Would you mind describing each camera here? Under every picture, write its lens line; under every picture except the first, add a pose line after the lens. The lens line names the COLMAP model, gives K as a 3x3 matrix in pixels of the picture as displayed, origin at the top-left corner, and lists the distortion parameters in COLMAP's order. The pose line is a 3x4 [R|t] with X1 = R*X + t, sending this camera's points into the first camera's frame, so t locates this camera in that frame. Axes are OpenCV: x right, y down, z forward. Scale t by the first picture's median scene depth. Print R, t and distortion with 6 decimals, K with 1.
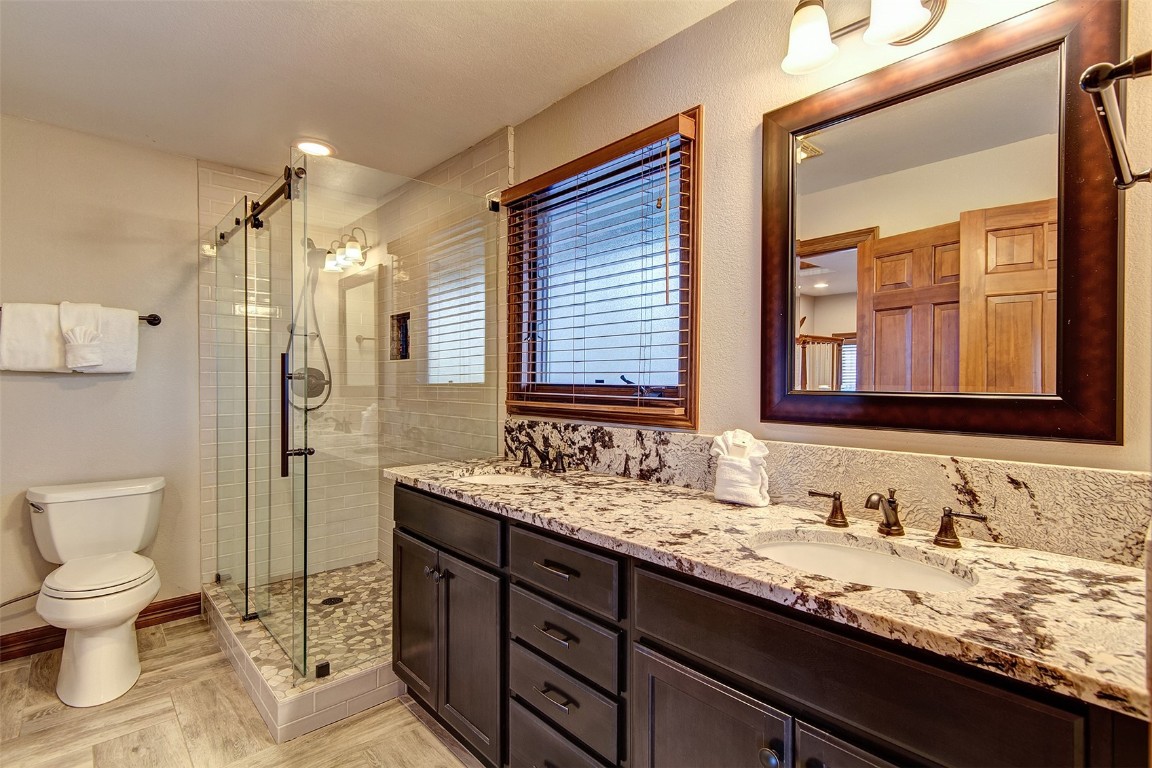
lens RADIAL K [[536.7, 0, 586.0], [0, 536.7, 387.9], [0, 0, 1]] dist [0.003831, -0.000732]
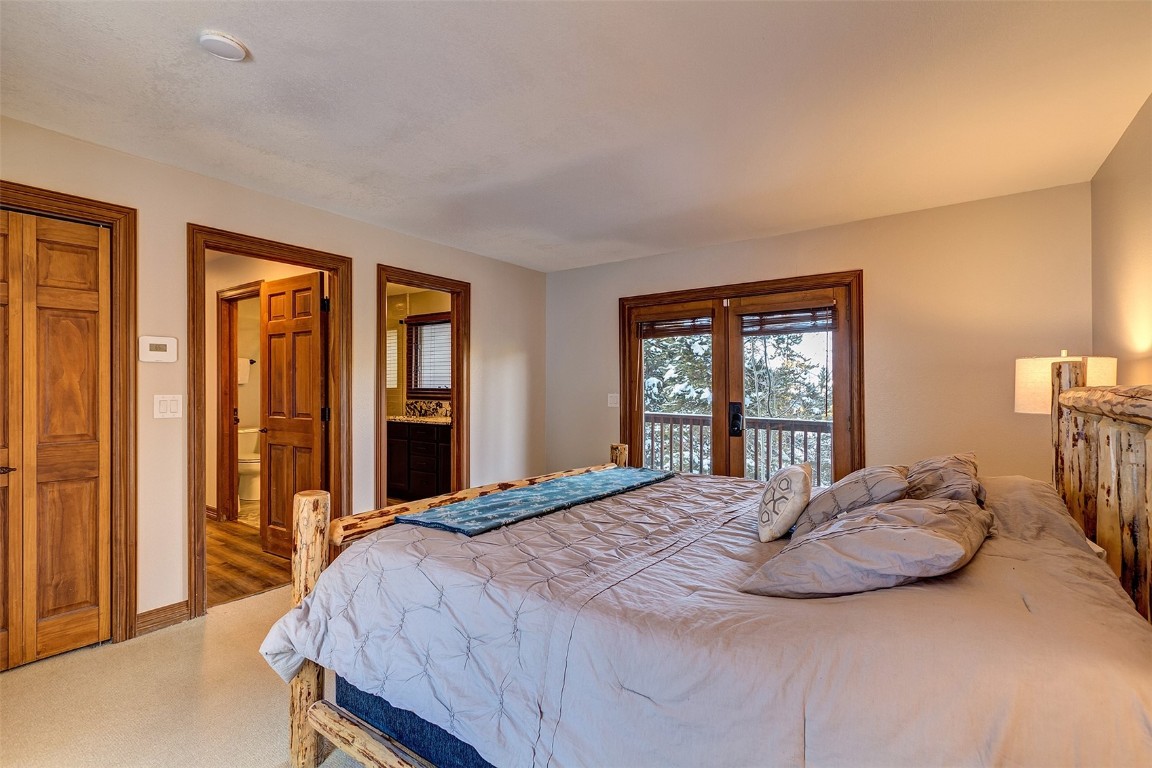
lens RADIAL K [[536.7, 0, 578.4], [0, 536.7, 381.2], [0, 0, 1]] dist [0.003831, -0.000732]
pose [[0.980151, -0.001783, 0.198242, 0.187506], [0.005037, 0.999861, -0.015914, 0.005964], [-0.198186, 0.016597, 0.980024, -2.053506]]
